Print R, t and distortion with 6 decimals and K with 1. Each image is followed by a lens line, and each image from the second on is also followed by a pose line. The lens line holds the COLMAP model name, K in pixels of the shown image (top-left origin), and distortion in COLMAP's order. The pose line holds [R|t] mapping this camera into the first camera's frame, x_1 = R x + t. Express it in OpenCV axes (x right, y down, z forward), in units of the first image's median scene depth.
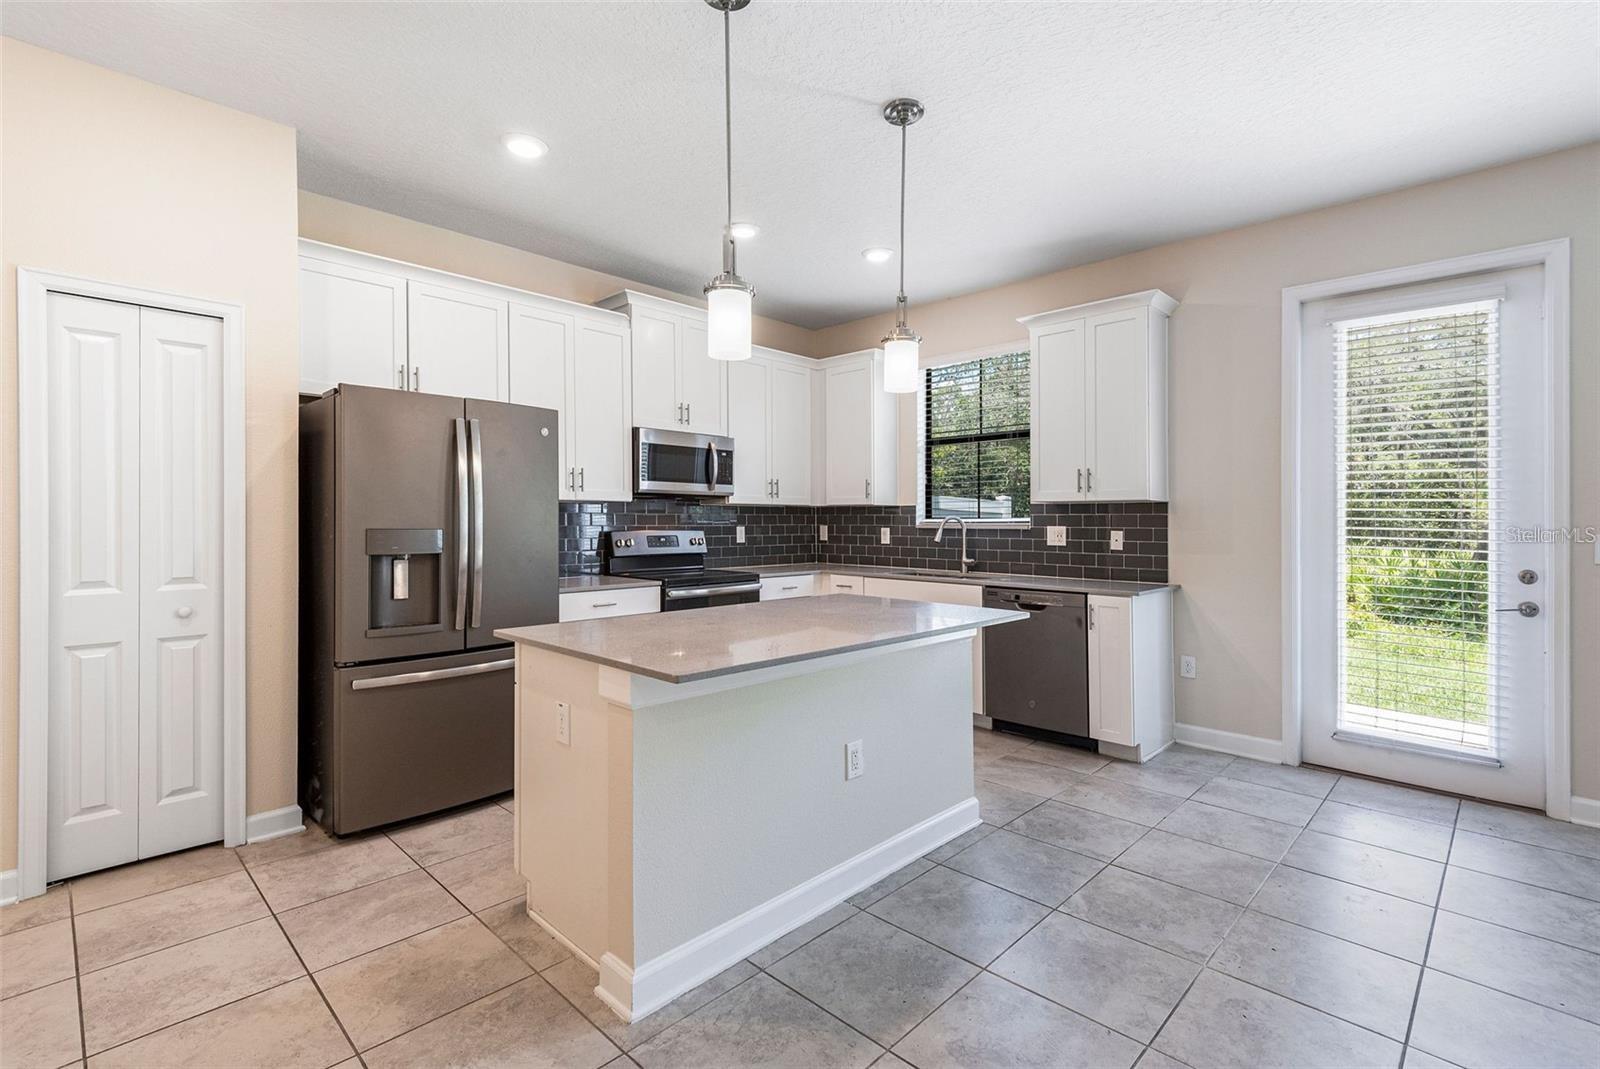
lens RADIAL K [[735.0, 0, 800.7], [0, 735.0, 519.8], [0, 0, 1]] dist [0.024279, -0.005422]
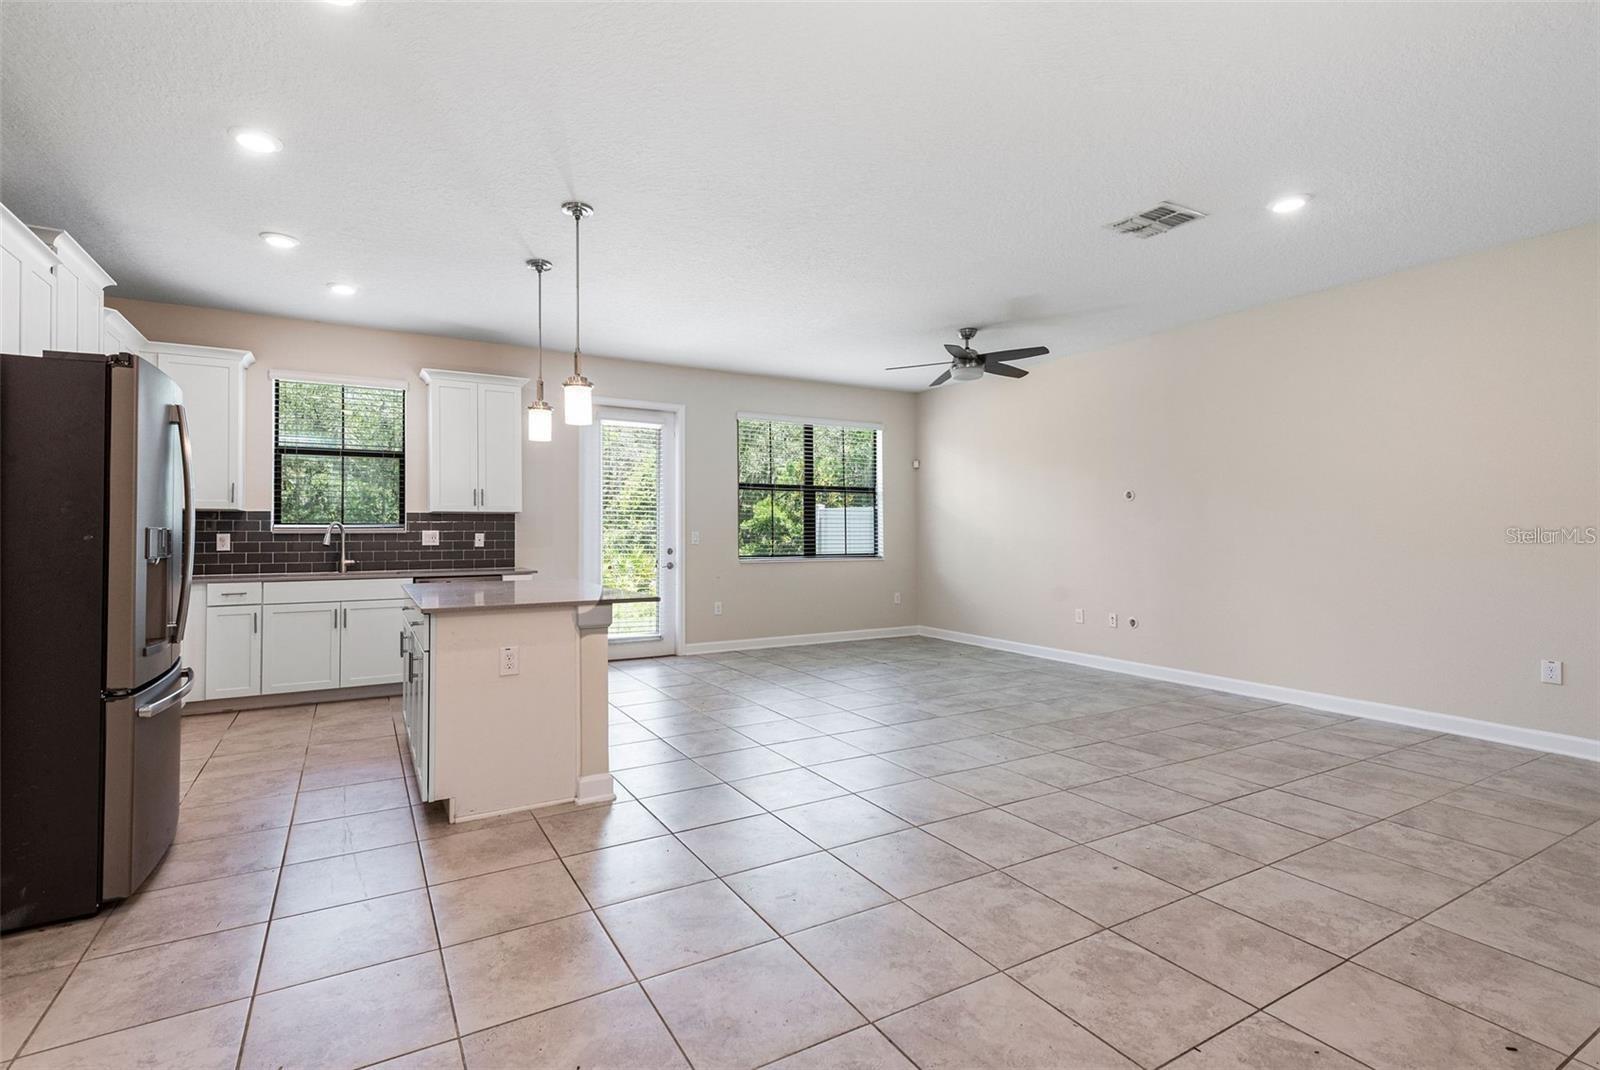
lens RADIAL K [[735.0, 0, 779.7], [0, 735.0, 534.8], [0, 0, 1]] dist [0.024279, -0.005422]
pose [[0.282583, -0.005975, 0.959224, -0.875514], [0.004283, 0.999978, 0.004968, 0.014830], [-0.959233, 0.002704, 0.282602, 0.052065]]
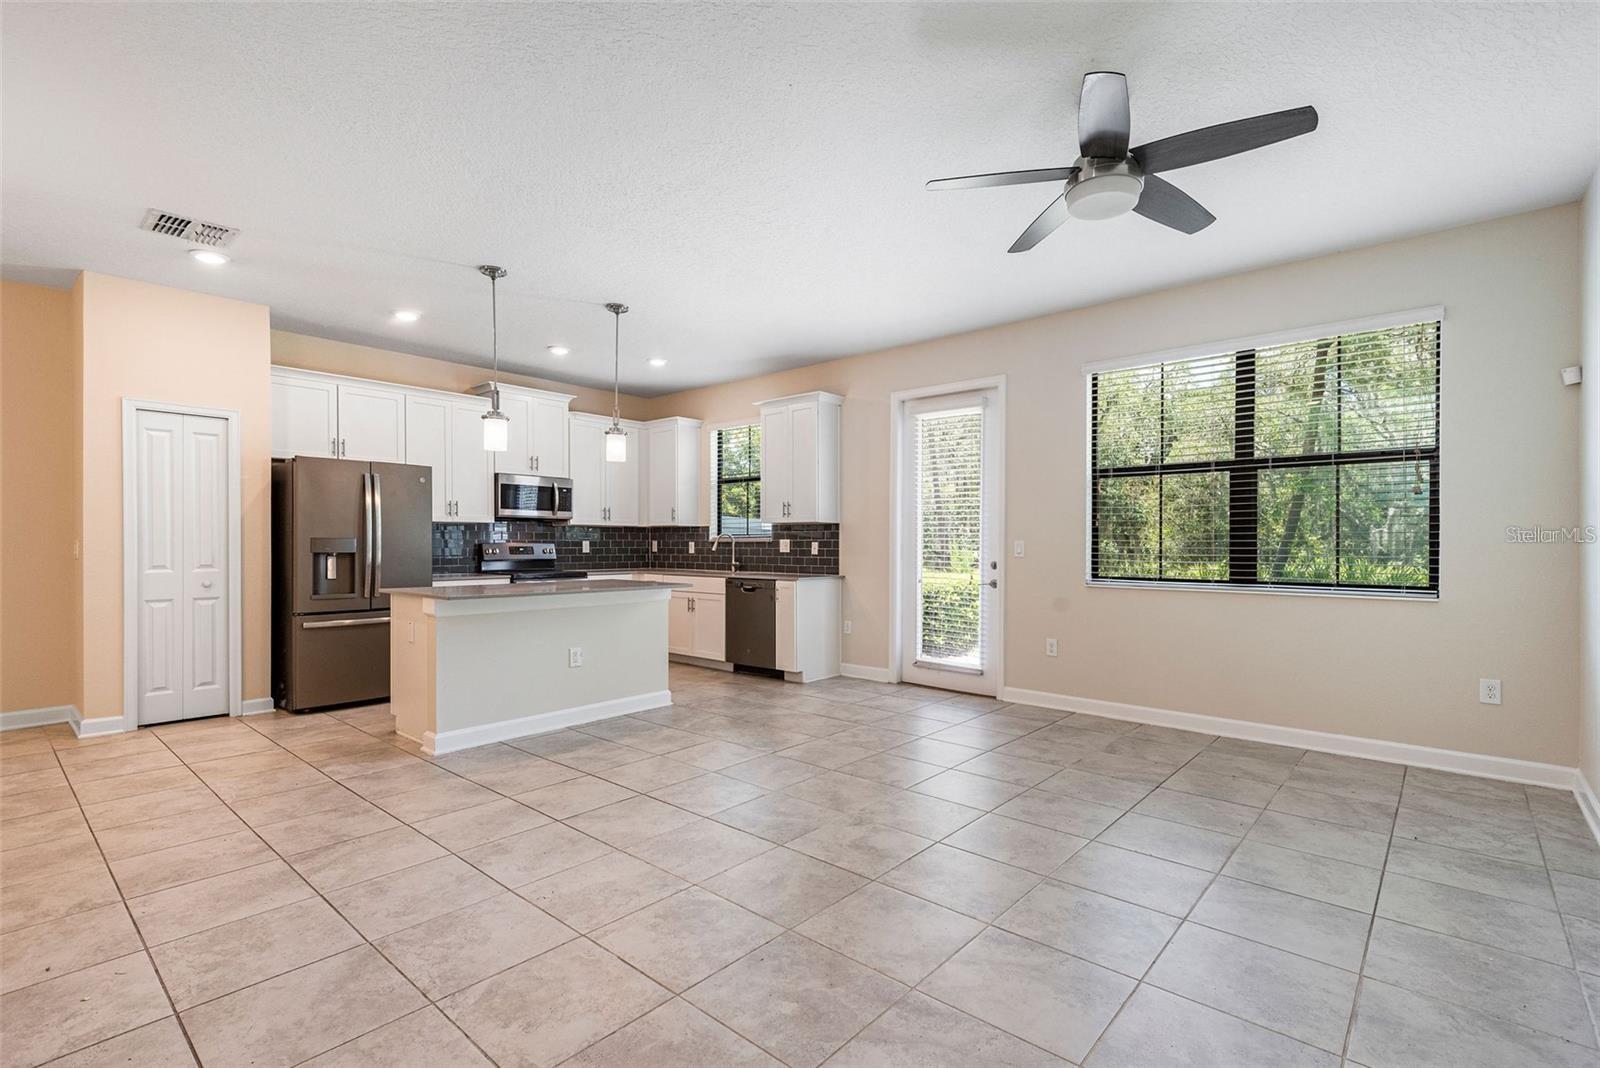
lens RADIAL K [[735.0, 0, 791.6], [0, 735.0, 540.9], [0, 0, 1]] dist [0.024279, -0.005422]
pose [[0.999202, -0.001705, 0.039912, 0.362820], [0.001846, 0.999992, -0.003501, 0.020510], [-0.039906, 0.003572, 0.999197, -0.605710]]
